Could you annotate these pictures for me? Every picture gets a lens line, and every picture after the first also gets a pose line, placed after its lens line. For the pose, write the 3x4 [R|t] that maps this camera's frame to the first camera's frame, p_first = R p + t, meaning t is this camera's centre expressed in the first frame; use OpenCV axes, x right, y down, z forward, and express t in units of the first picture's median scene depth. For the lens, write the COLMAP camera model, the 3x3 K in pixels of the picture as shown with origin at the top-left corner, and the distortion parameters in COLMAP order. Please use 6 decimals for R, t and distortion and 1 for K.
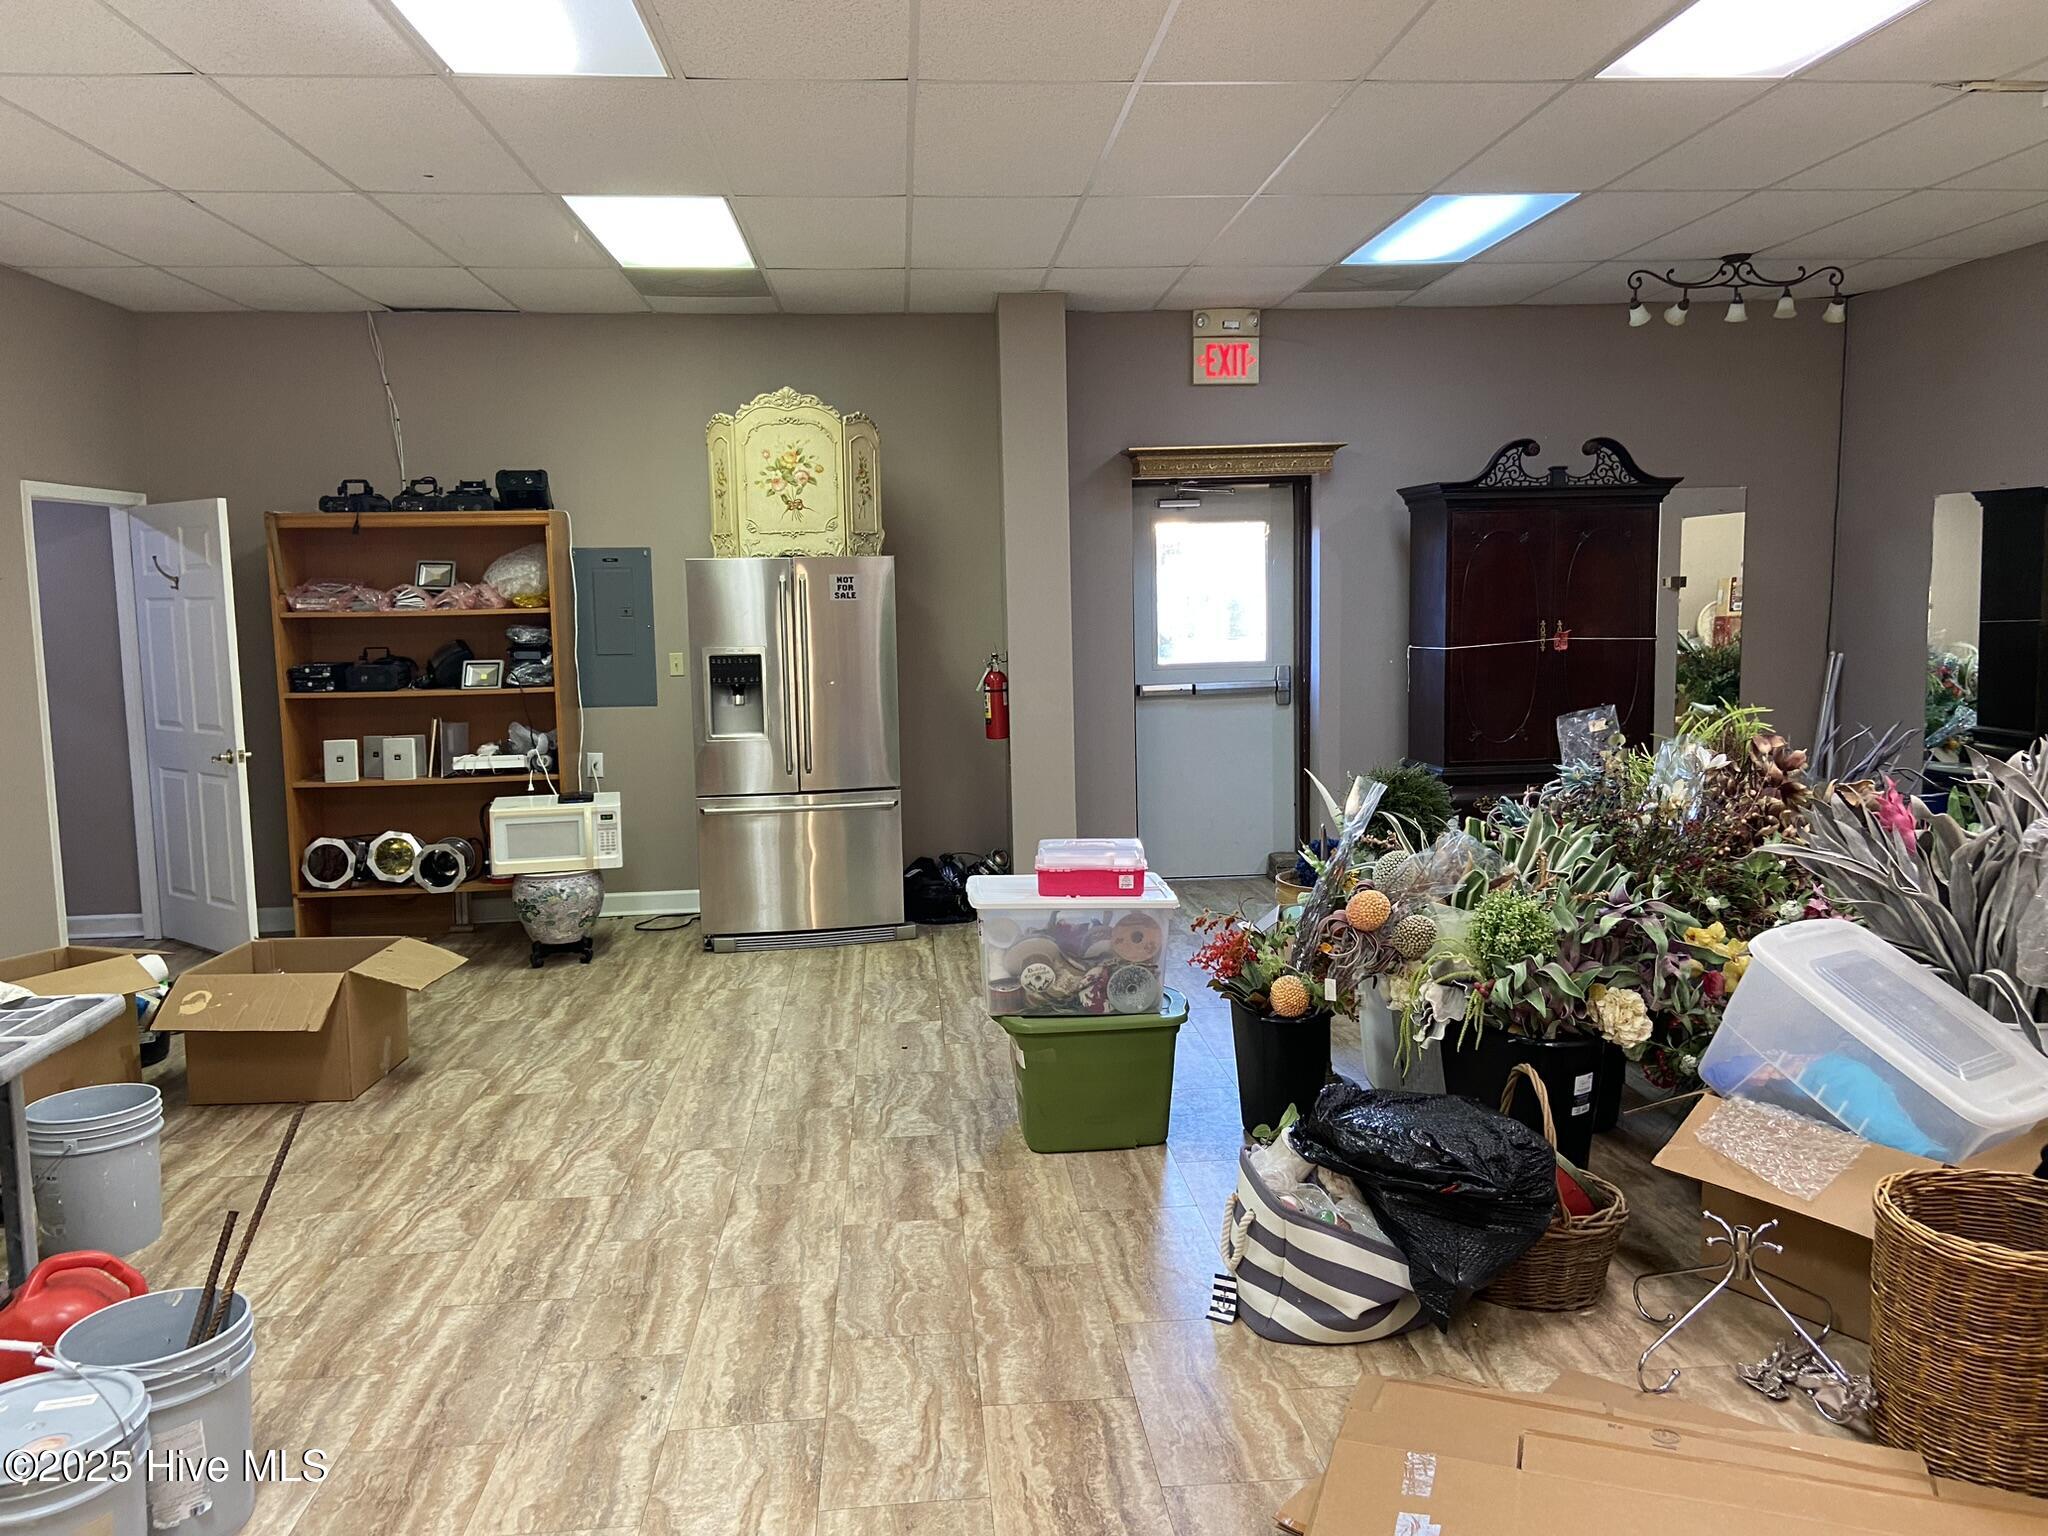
lens RADIAL K [[1554.6, 0, 1014.1], [0, 1554.6, 750.4], [0, 0, 1]] dist [0.050389, -0.048728]
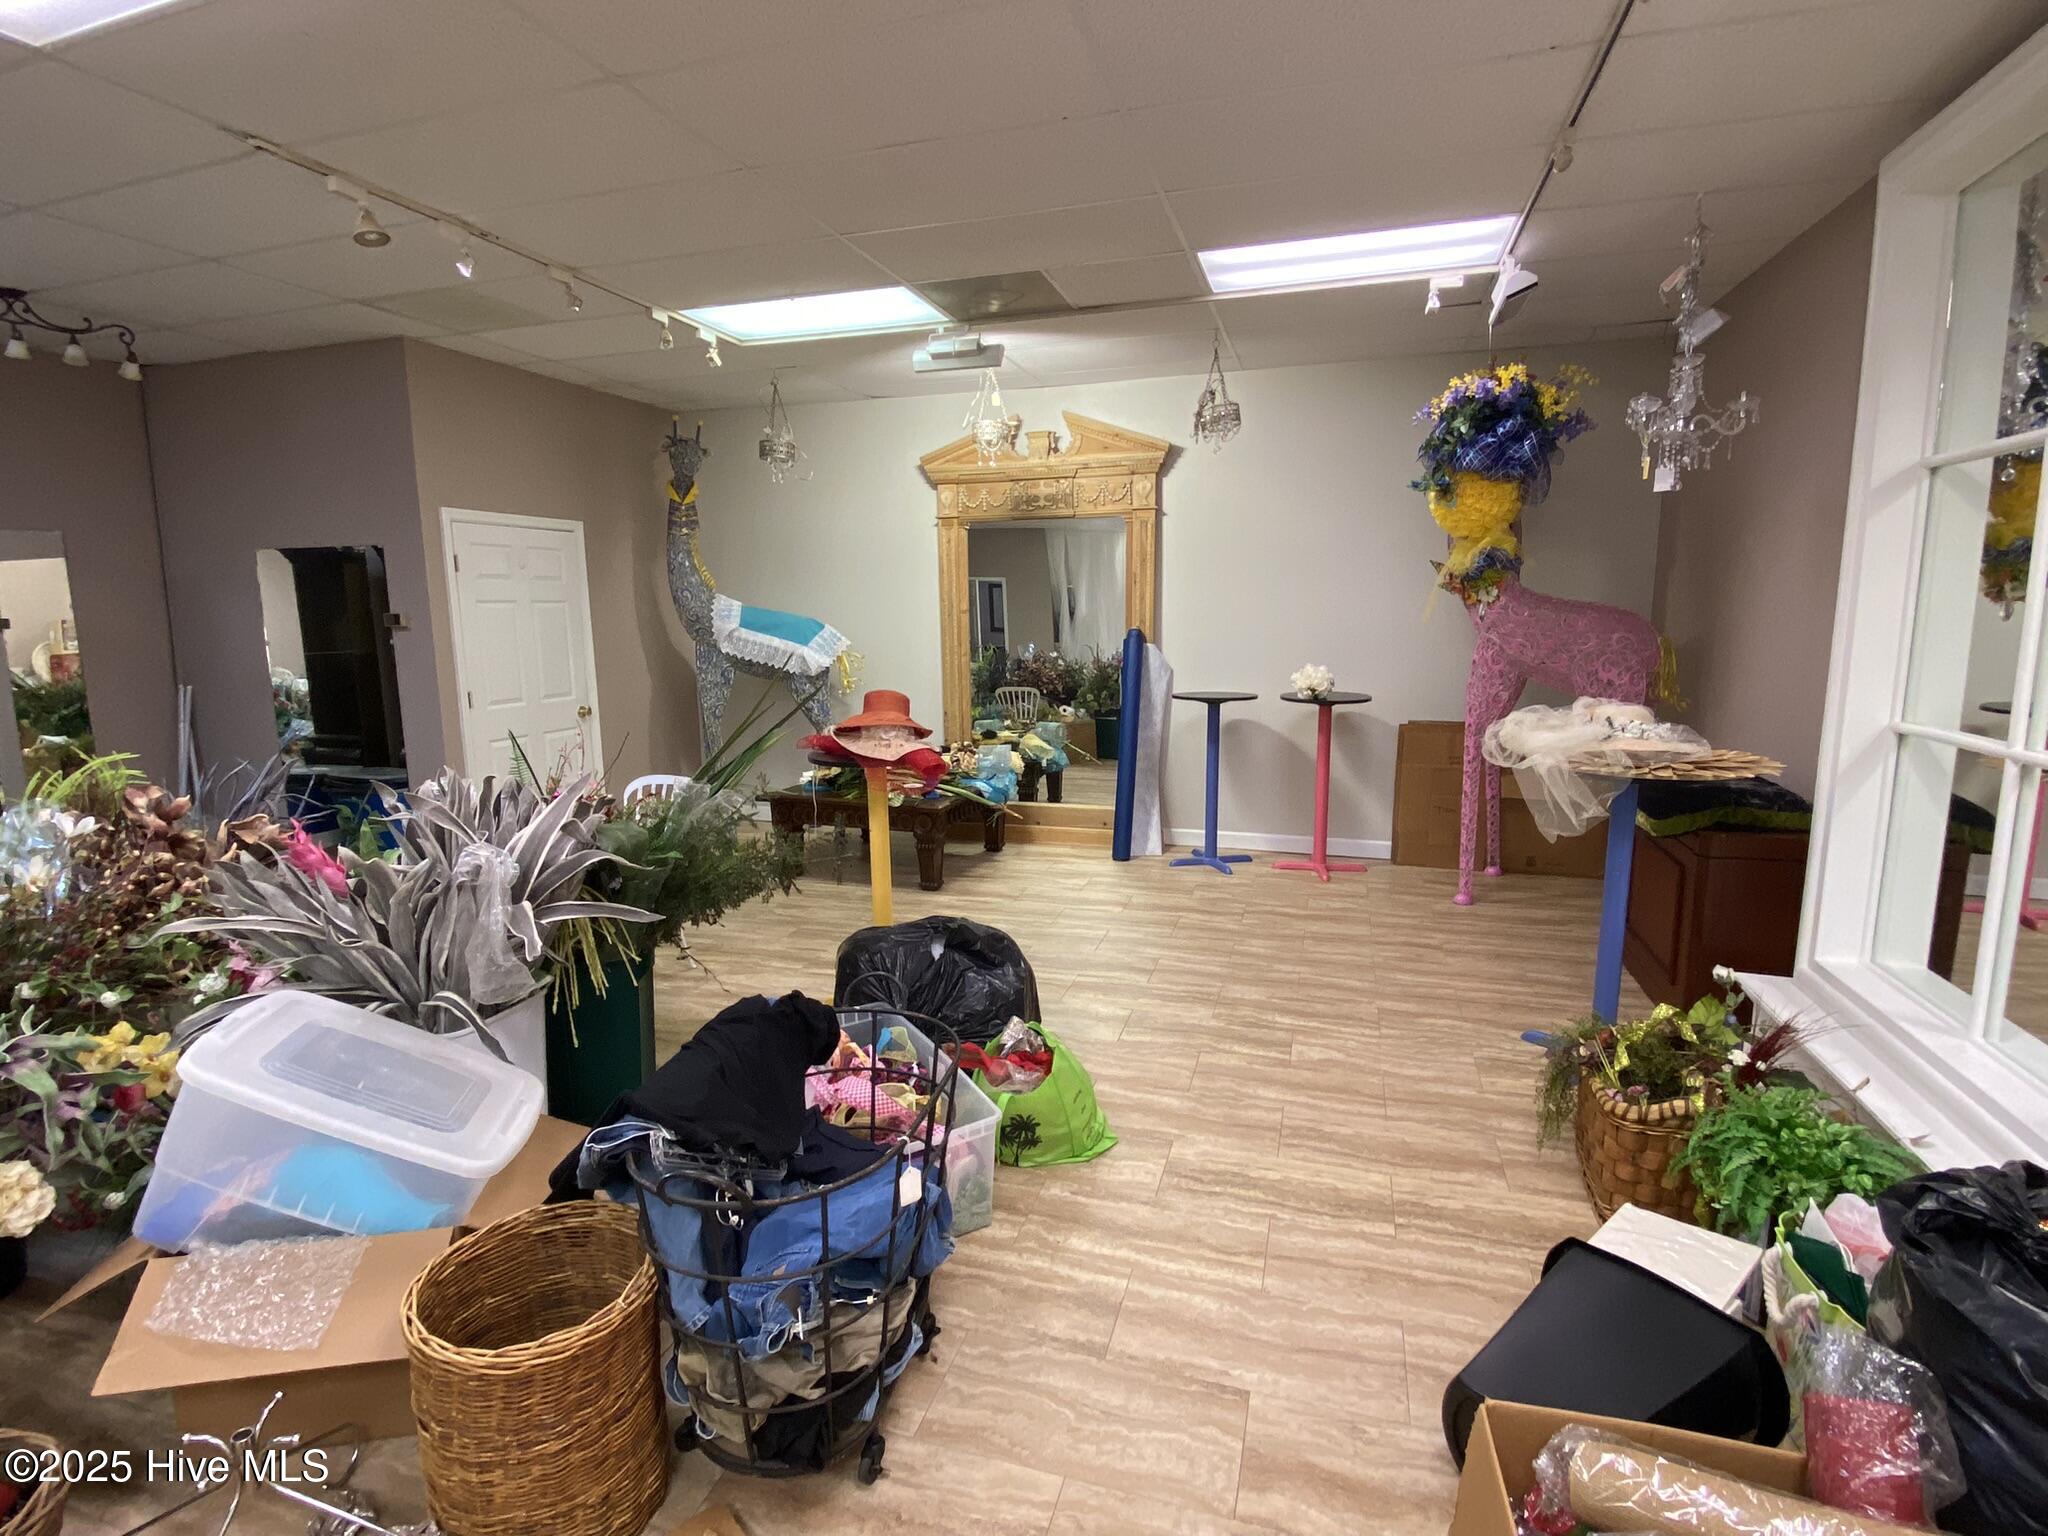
lens RADIAL K [[1012.4, 0, 1015.6], [0, 1012.4, 754.8], [0, 0, 1]] dist [-0.006374, -0.007122]
pose [[0.376181, -0.129395, 0.917467, 0.153964], [0.107249, 0.989626, 0.095597, -0.034577], [-0.920318, 0.062436, 0.386156, 0.340019]]
